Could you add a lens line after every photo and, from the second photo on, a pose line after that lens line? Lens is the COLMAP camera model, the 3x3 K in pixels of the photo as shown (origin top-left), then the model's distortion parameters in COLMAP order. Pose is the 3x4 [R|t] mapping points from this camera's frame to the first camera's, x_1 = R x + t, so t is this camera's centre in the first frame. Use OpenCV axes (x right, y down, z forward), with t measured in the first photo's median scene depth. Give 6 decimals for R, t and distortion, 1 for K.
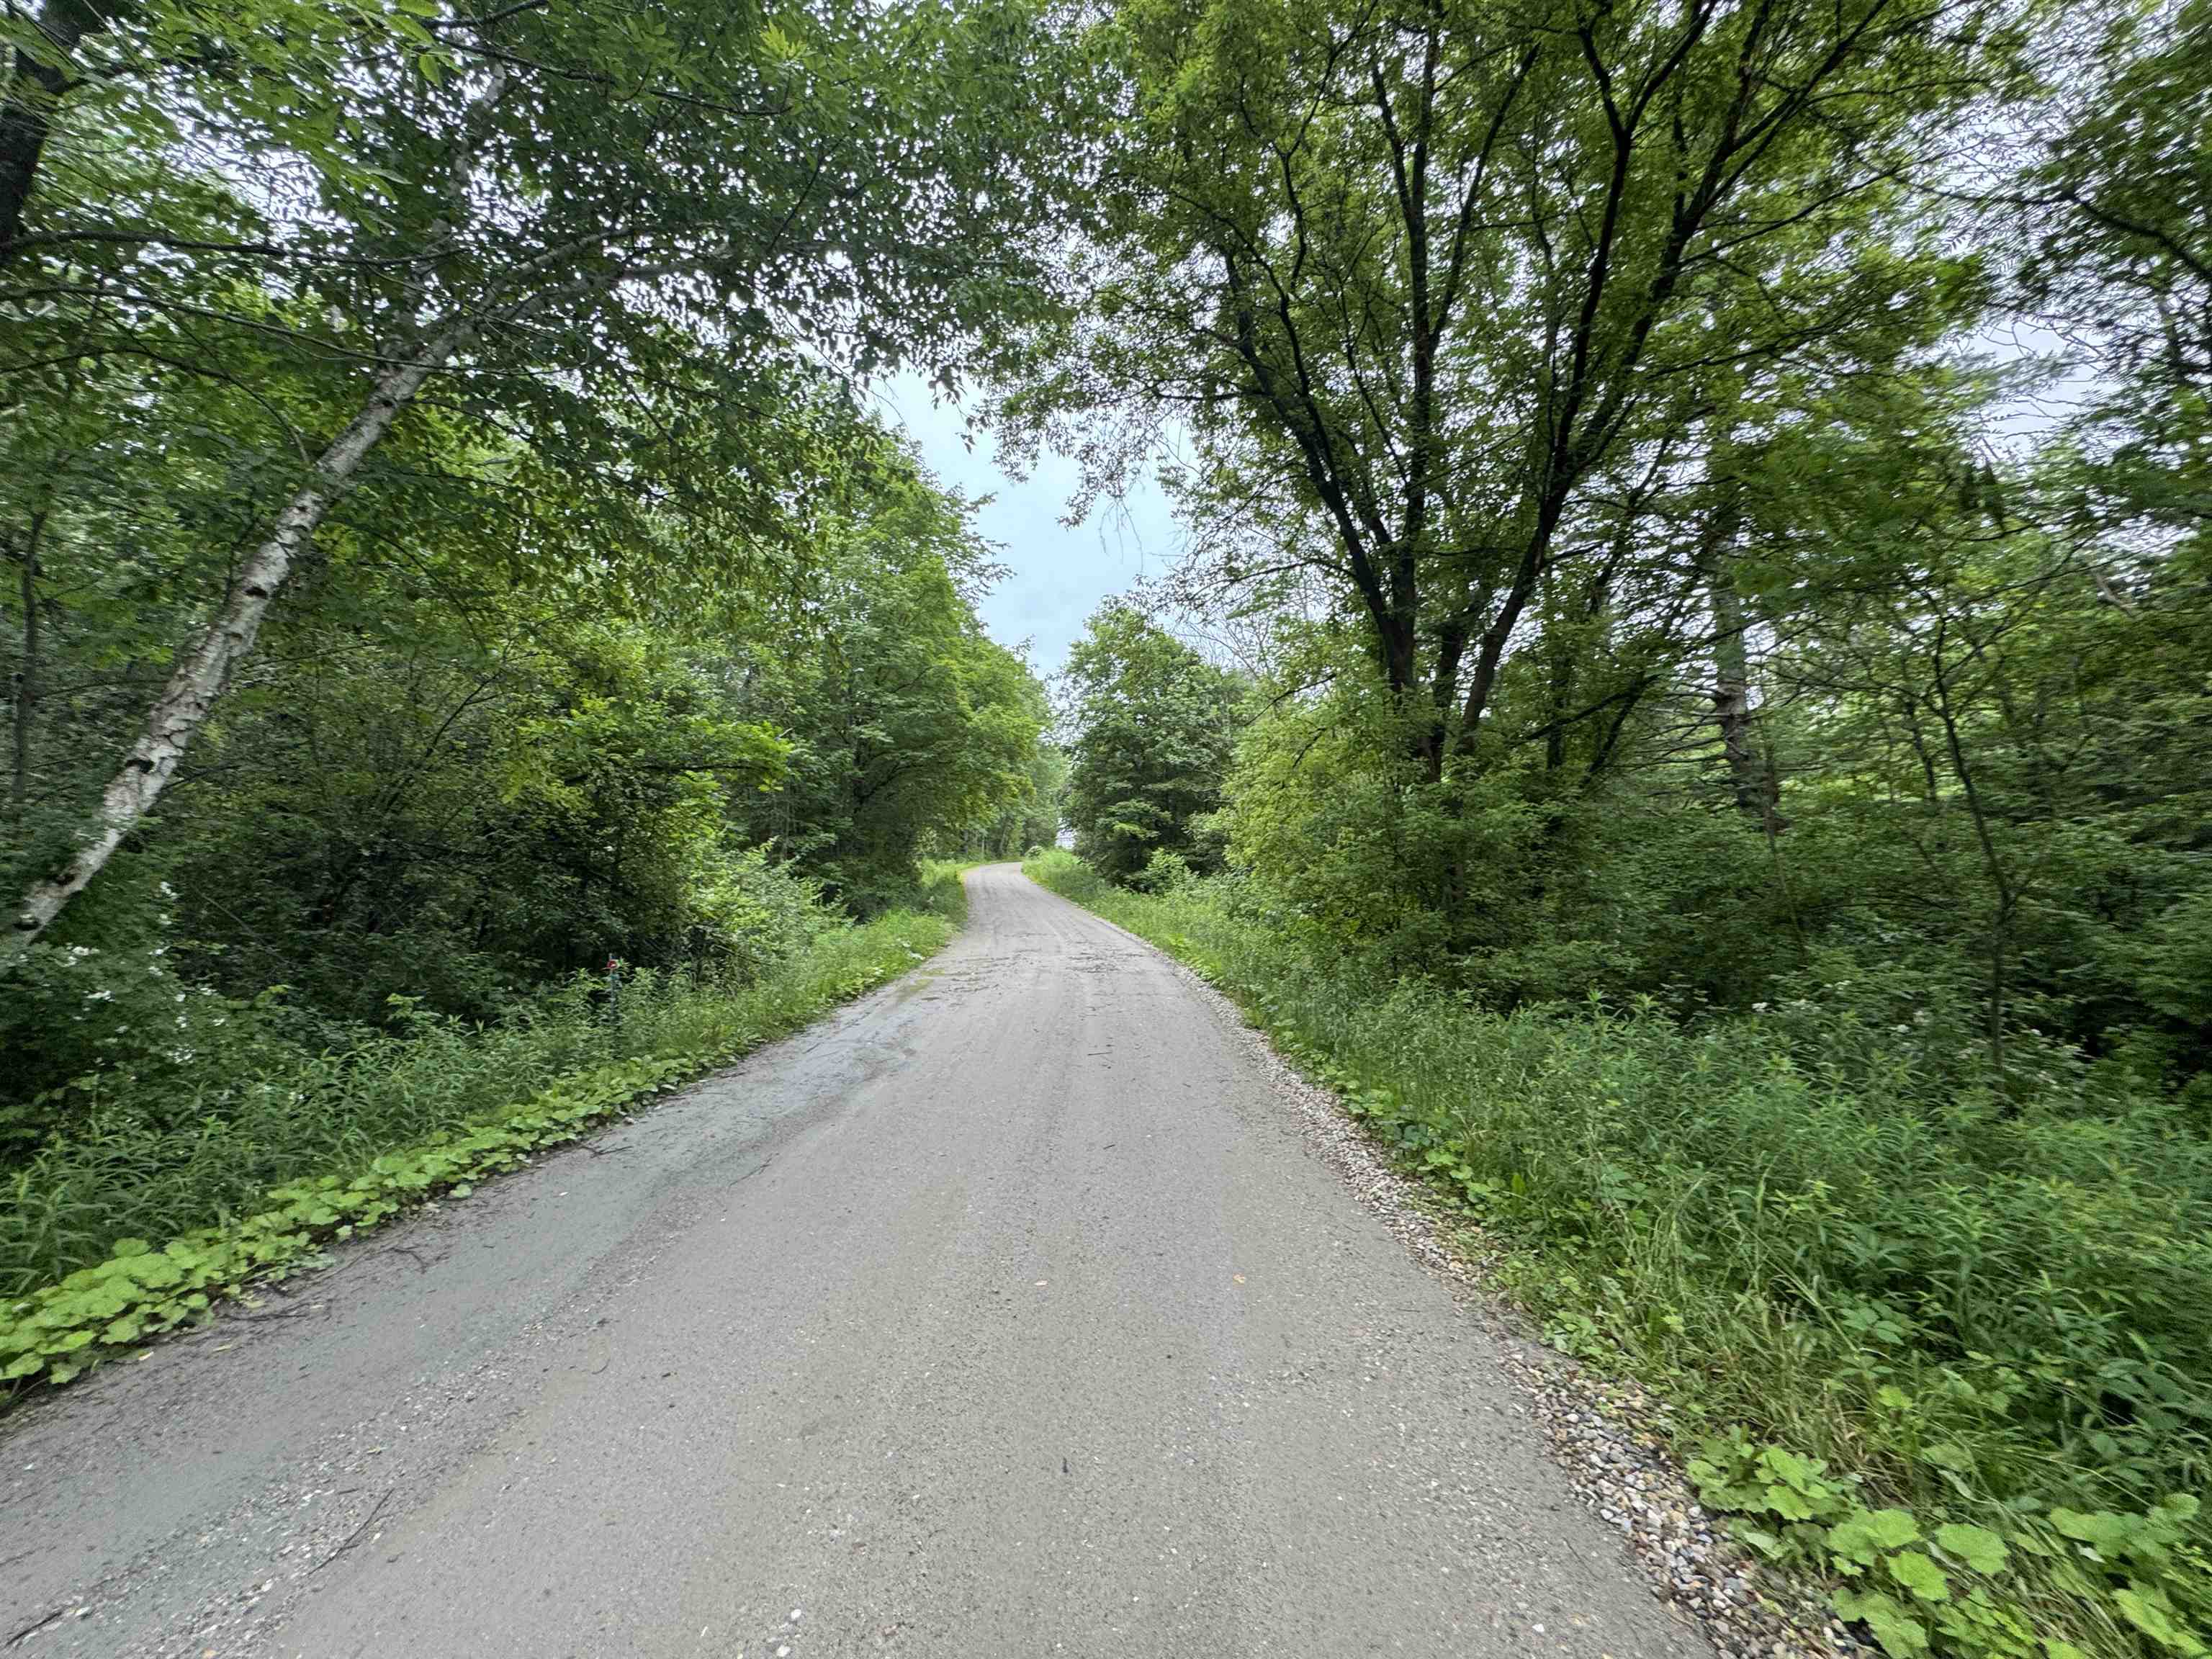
lens RADIAL K [[887.4, 0, 1106.0], [0, 887.4, 829.5], [0, 0, 1]] dist [0.002325, 0.000125]
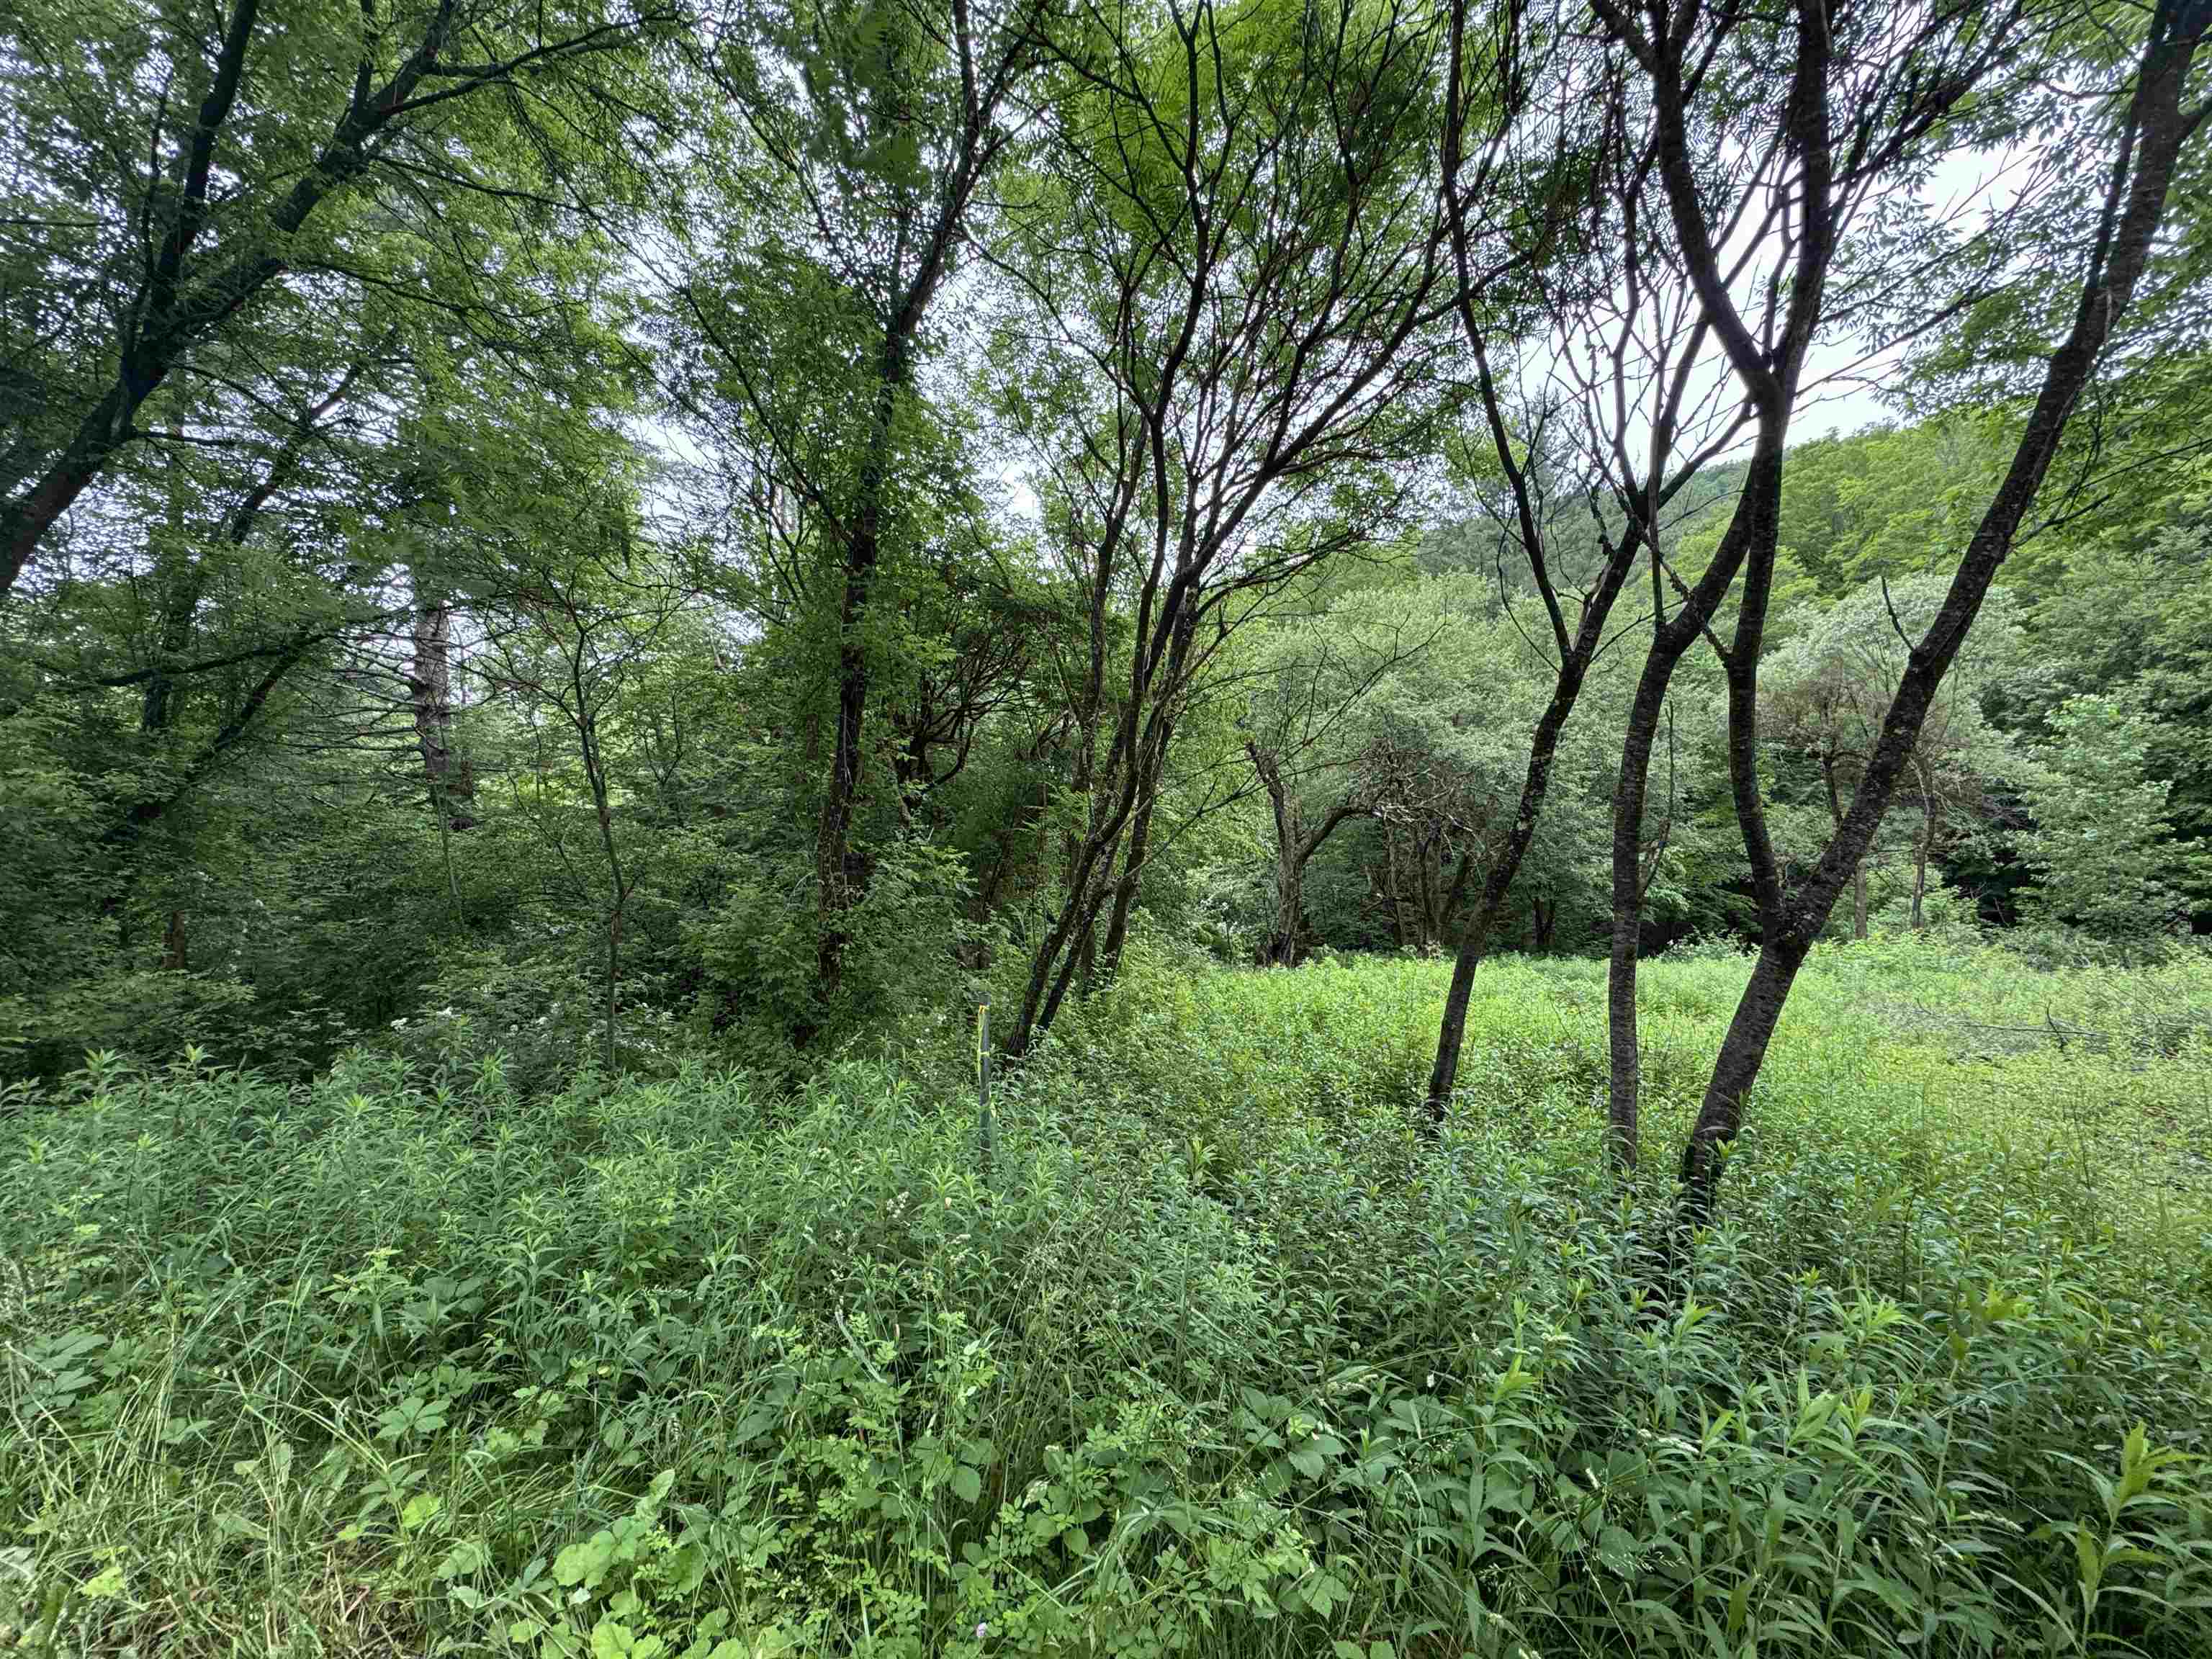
lens RADIAL K [[887.4, 0, 1106.0], [0, 887.4, 829.5], [0, 0, 1]] dist [0.002325, 0.000125]
pose [[0.308754, 0.034494, 0.950516, 0.064847], [-0.034873, 0.999081, -0.024928, 0.002315], [-0.950502, -0.025450, 0.309673, 0.037413]]
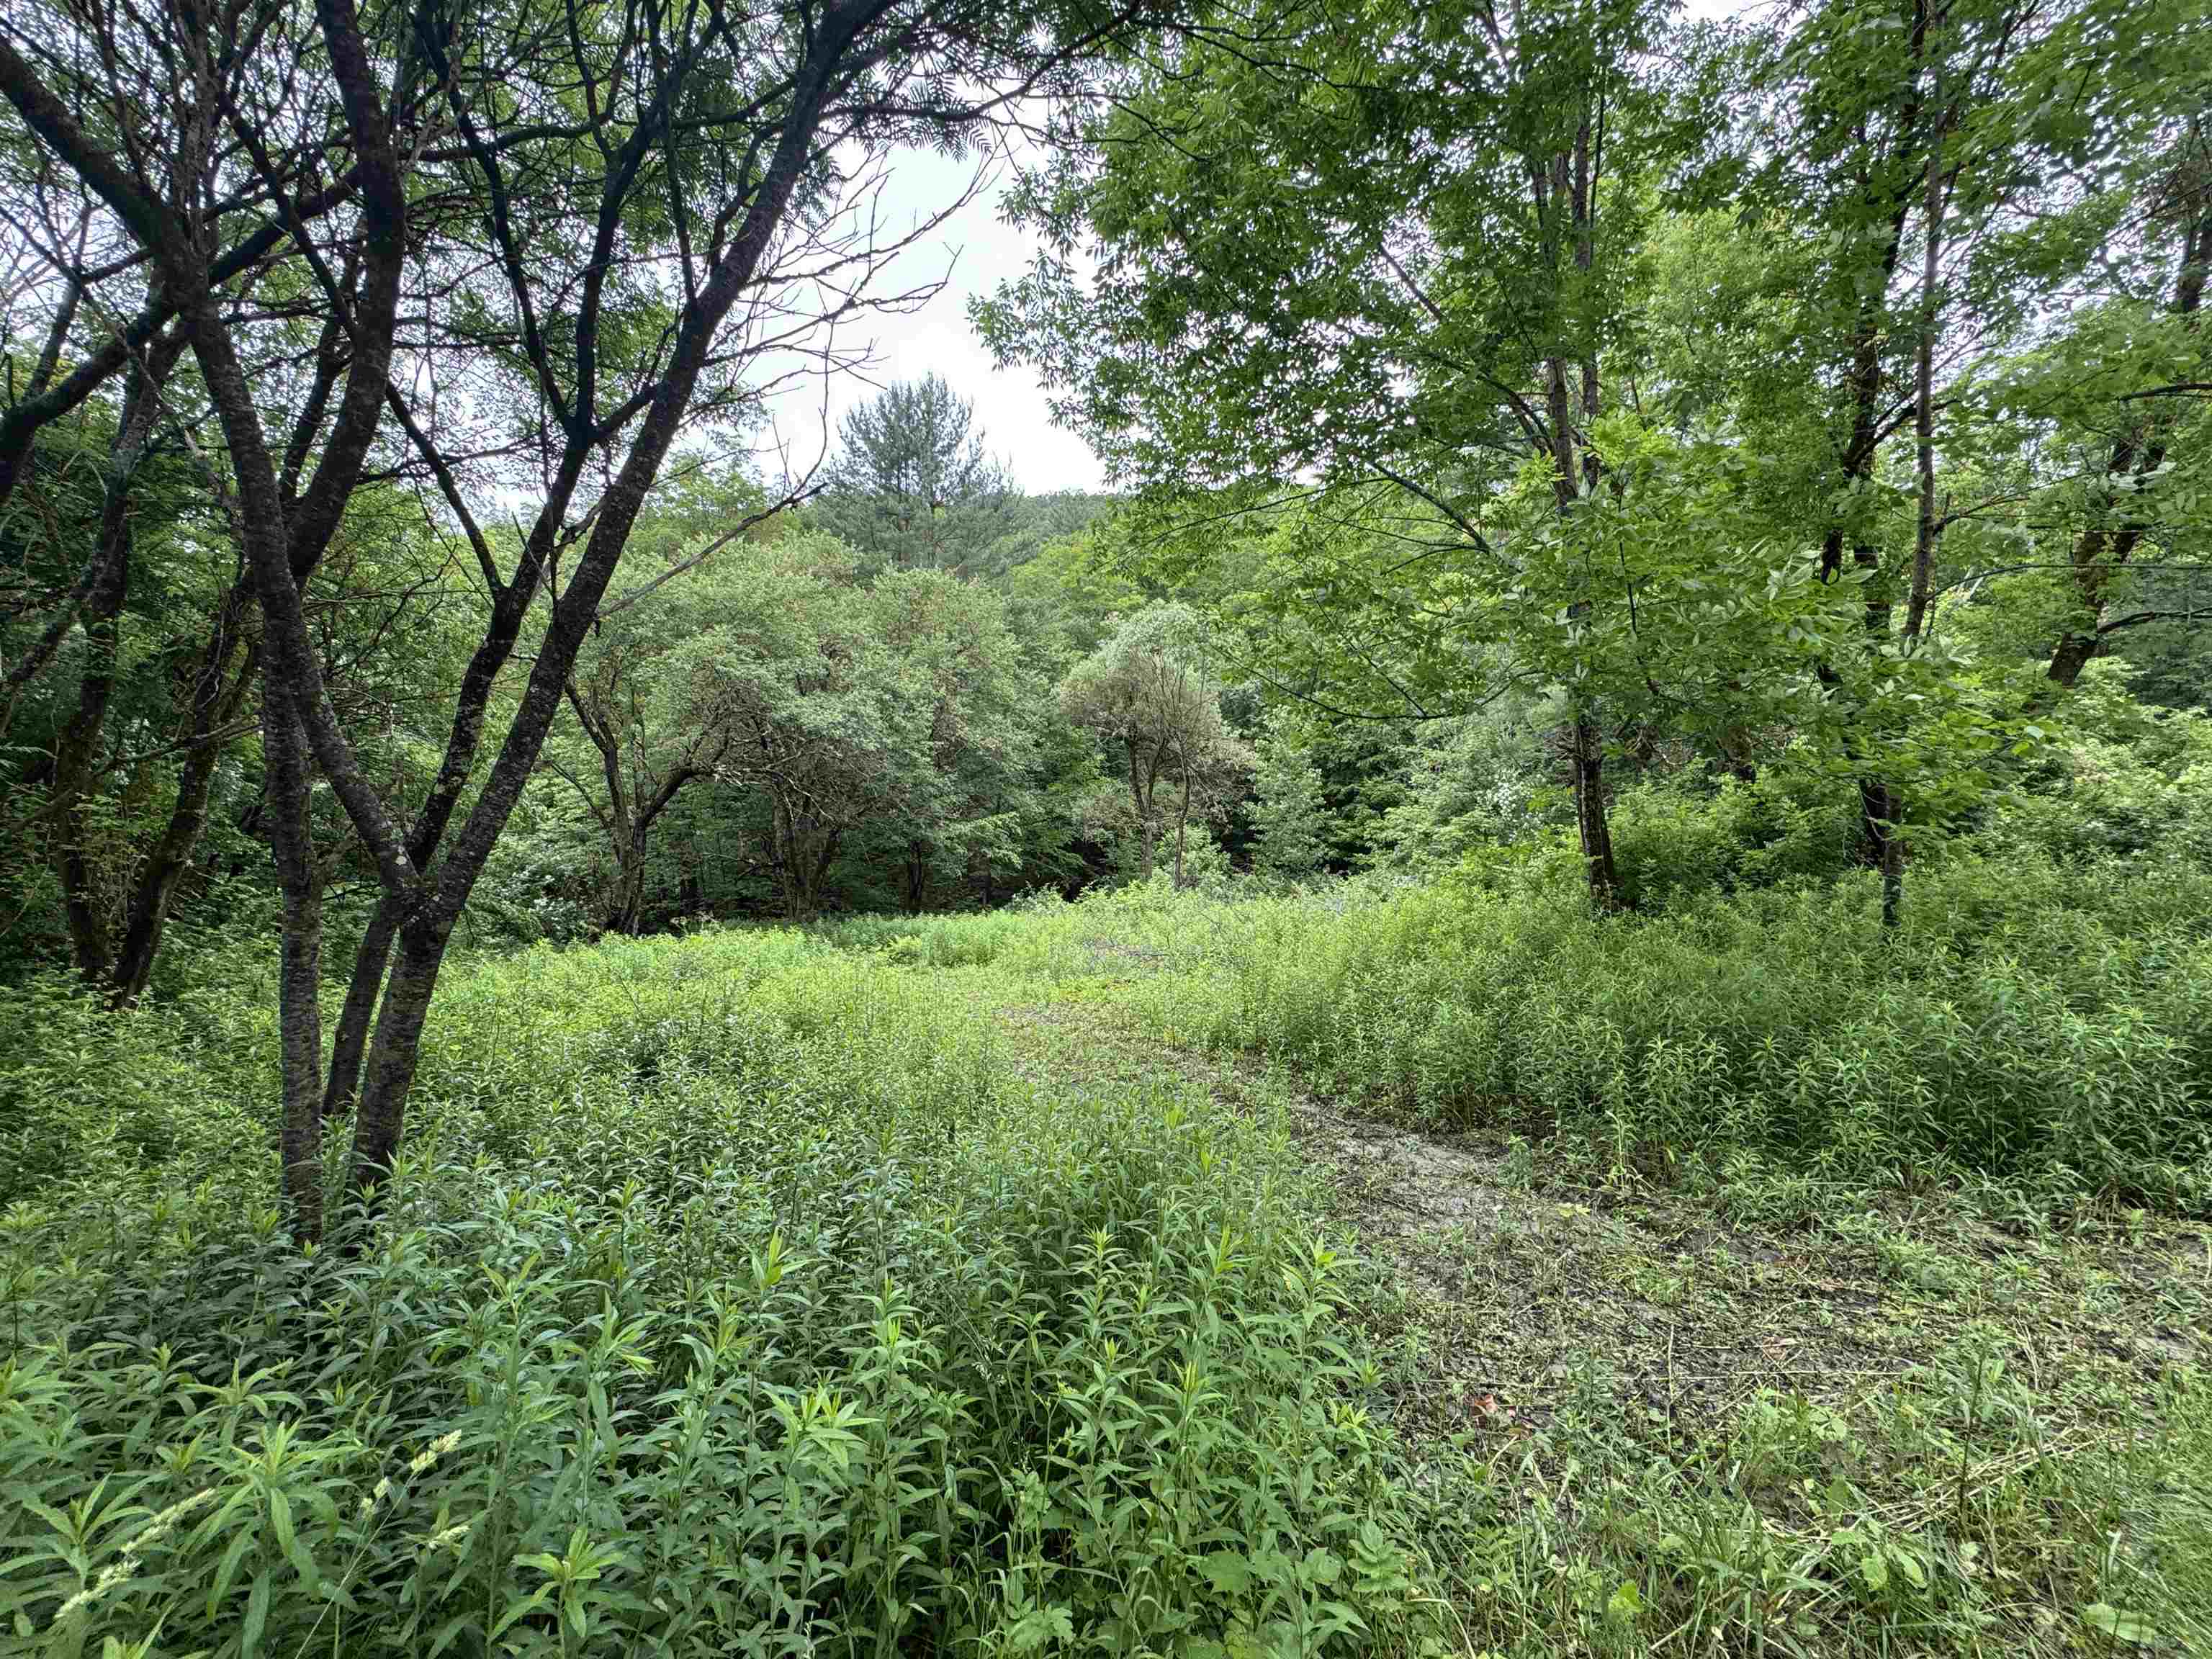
lens RADIAL K [[887.4, 0, 1106.0], [0, 887.4, 829.5], [0, 0, 1]] dist [0.002325, 0.000125]
pose [[-0.280578, -0.005341, 0.959816, 0.117833], [-0.033297, 0.999437, -0.004172, -0.011169], [-0.959253, -0.033130, -0.280598, -0.198199]]
